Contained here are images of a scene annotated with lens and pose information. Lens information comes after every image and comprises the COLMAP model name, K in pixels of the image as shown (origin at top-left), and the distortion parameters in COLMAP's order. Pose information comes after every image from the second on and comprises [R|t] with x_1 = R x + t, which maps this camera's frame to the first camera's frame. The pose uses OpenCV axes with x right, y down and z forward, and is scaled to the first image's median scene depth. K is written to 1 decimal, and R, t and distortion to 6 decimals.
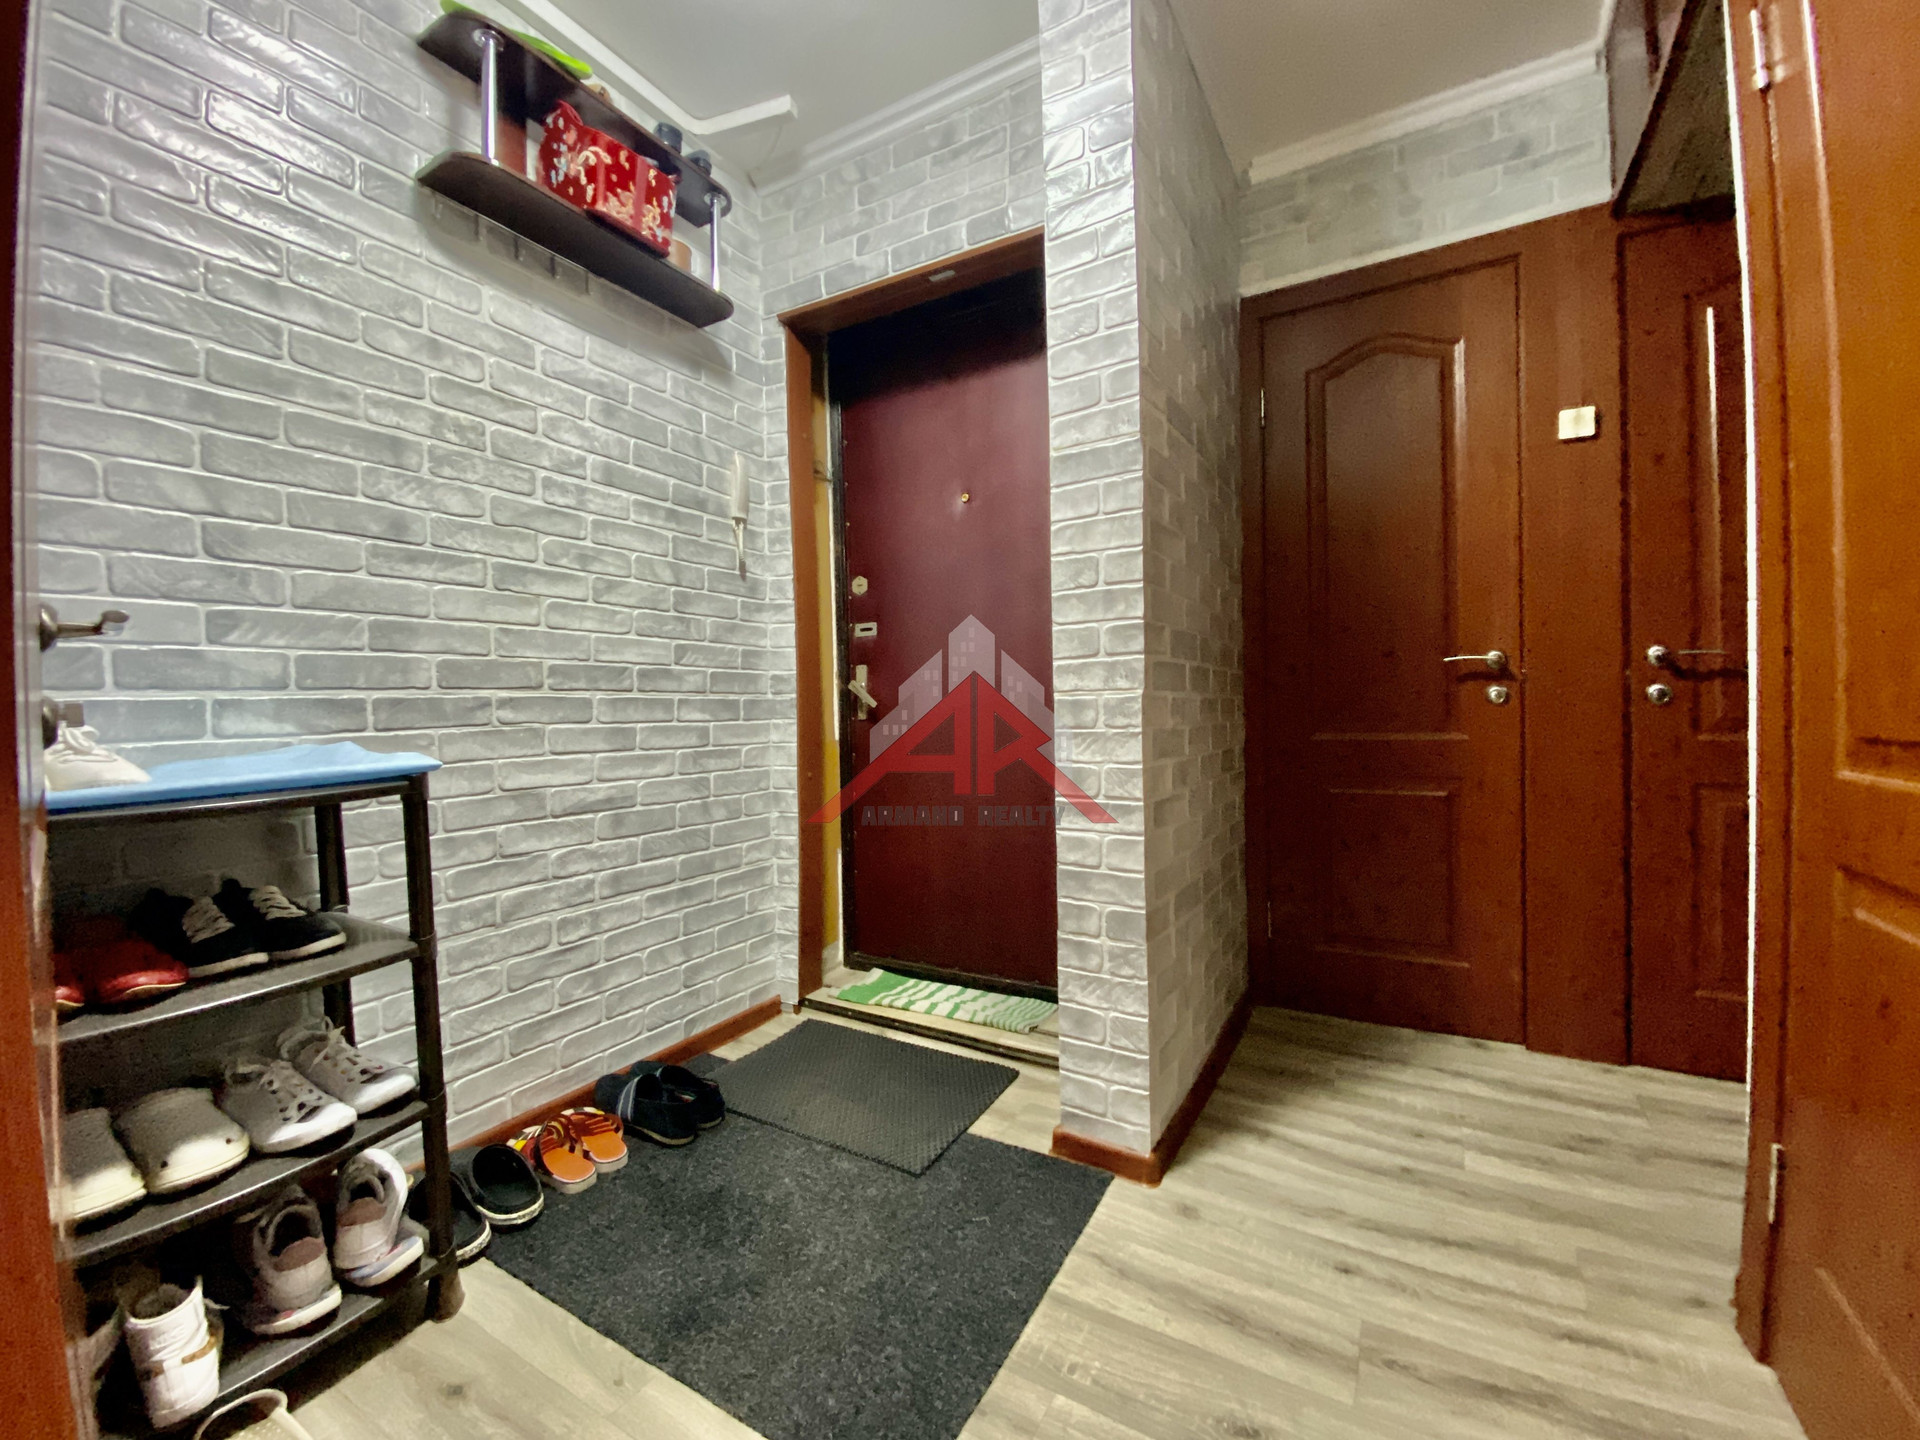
lens RADIAL K [[779.6, 0, 958.3], [0, 779.6, 725.0], [0, 0, 1]] dist [0.011620, -0.015544]
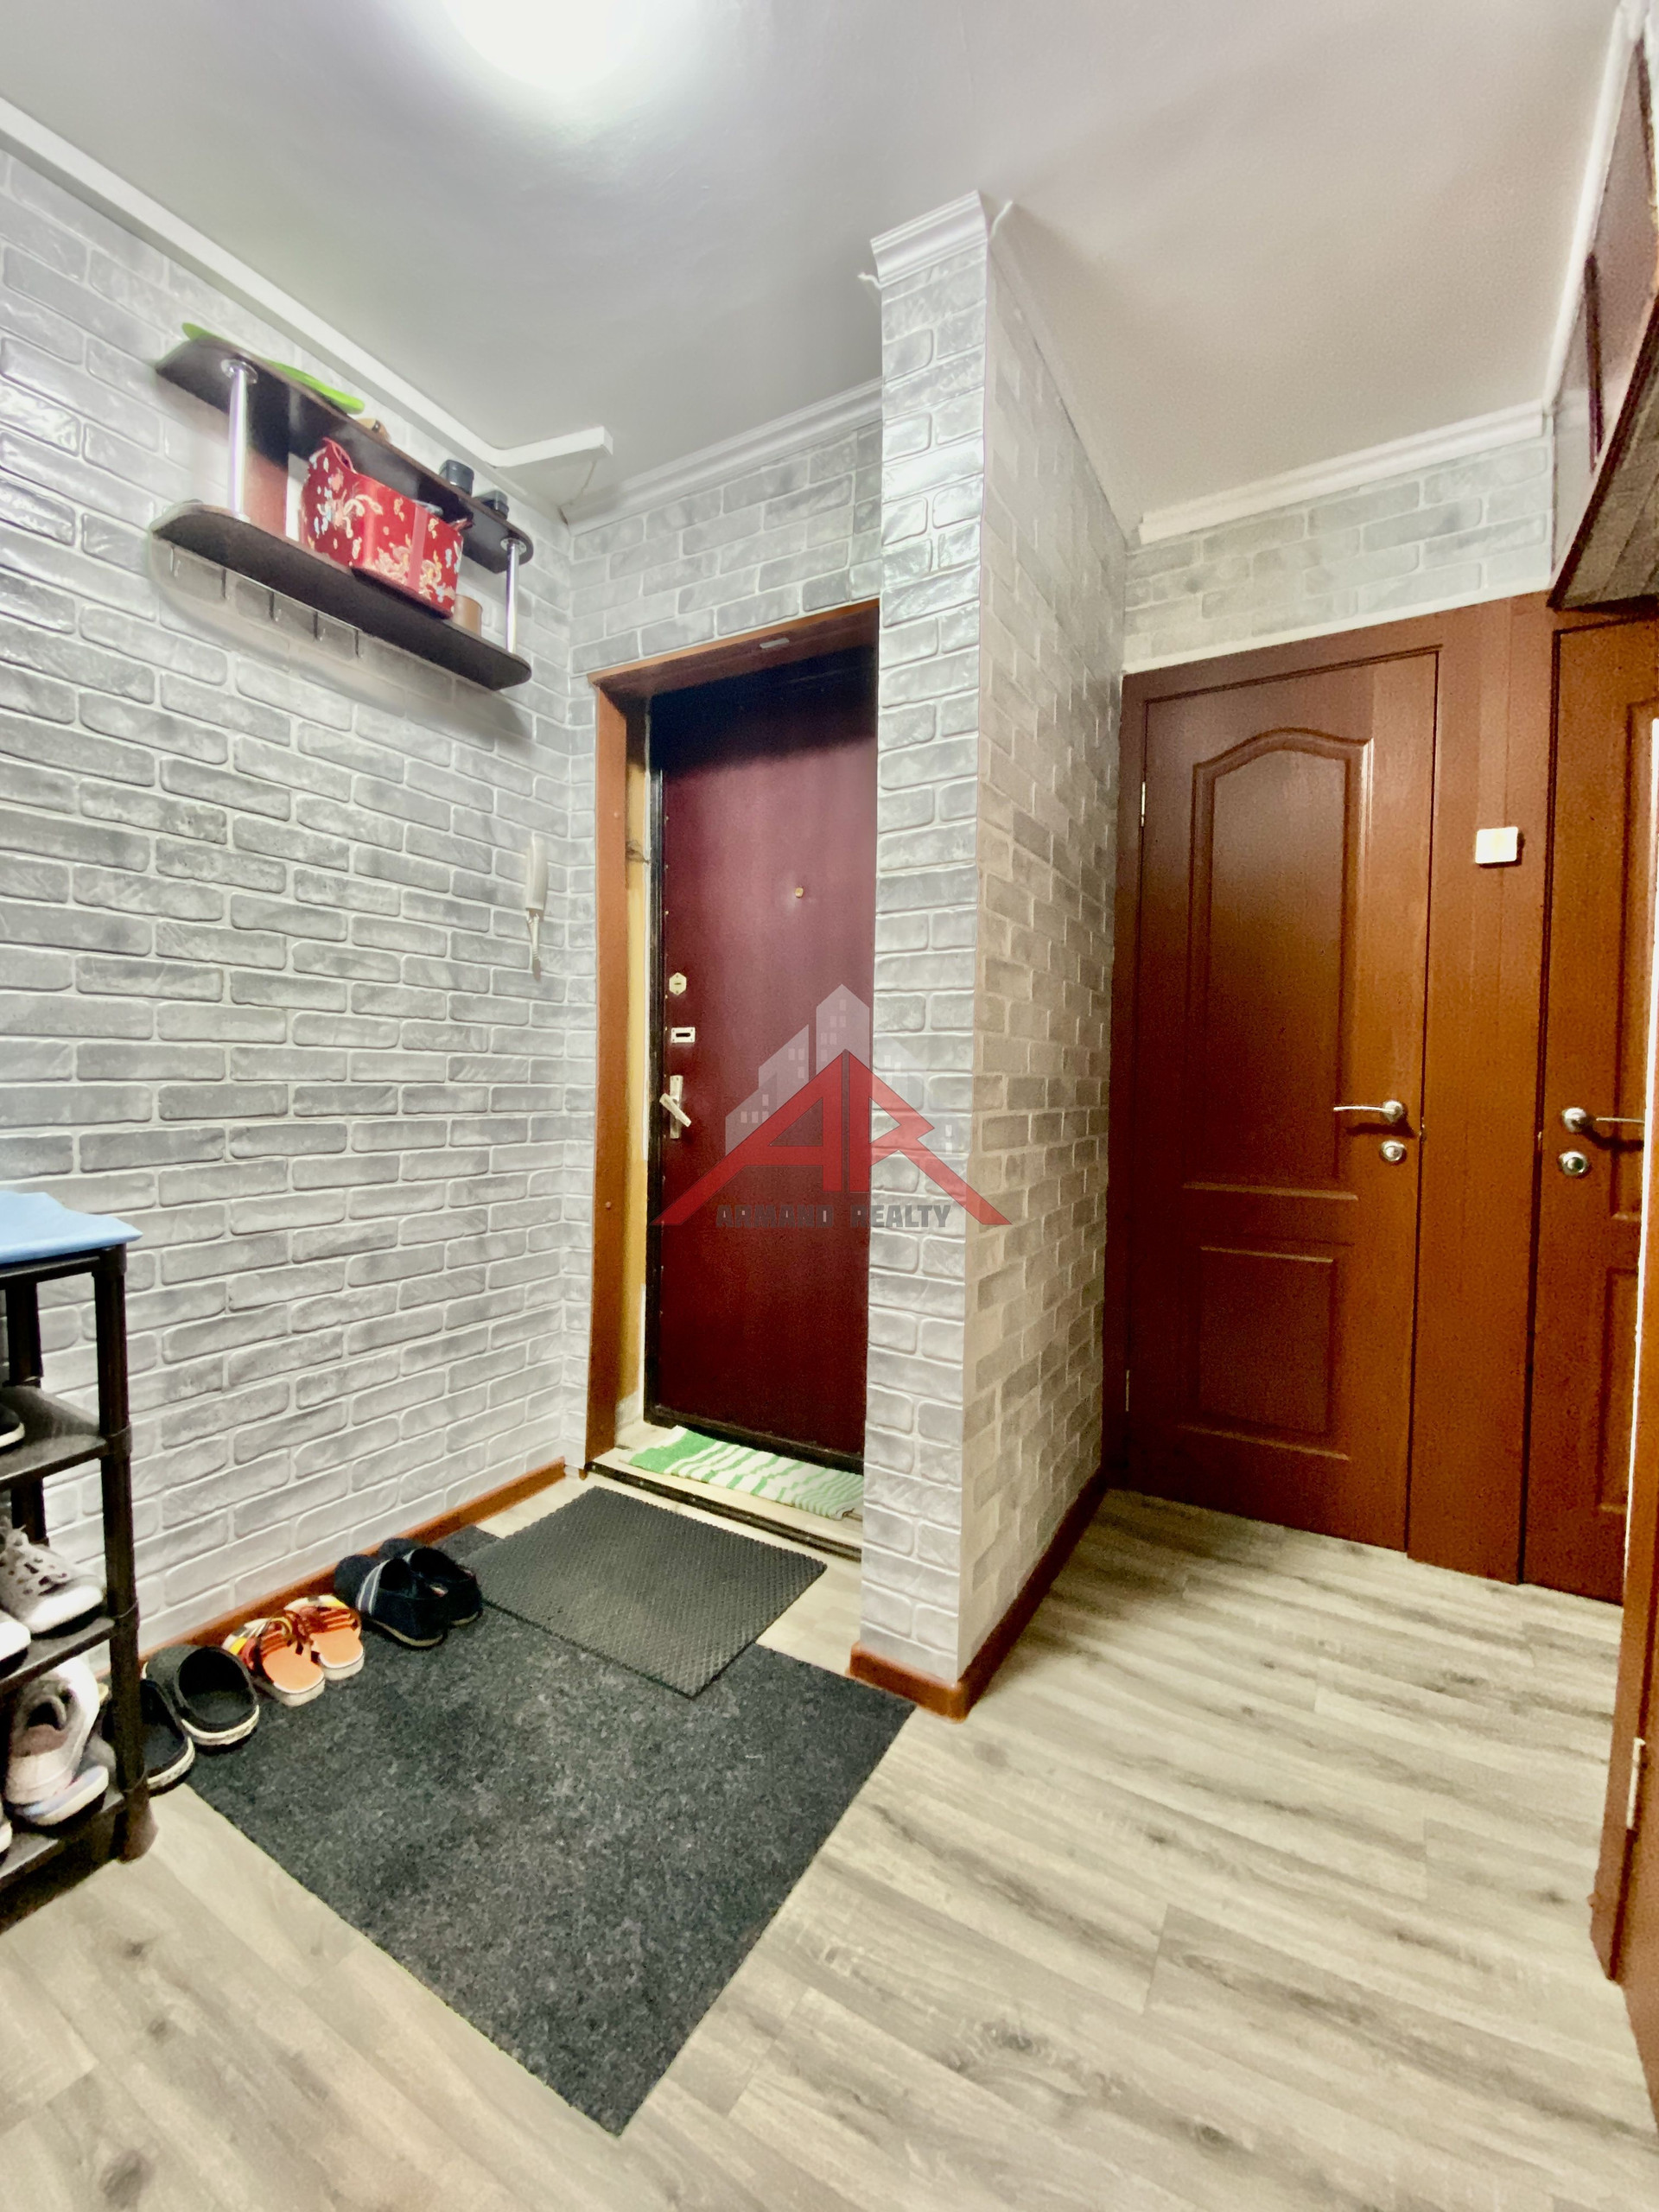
lens RADIAL K [[898.1, 0, 829.9], [0, 898.1, 1103.0], [0, 0, 1]] dist [0.011620, -0.015544]
pose [[0.999287, 0.037586, 0.003504, 0.071101], [-0.037621, 0.999238, 0.010404, -0.099907], [-0.003110, -0.010528, 0.999940, -0.001965]]
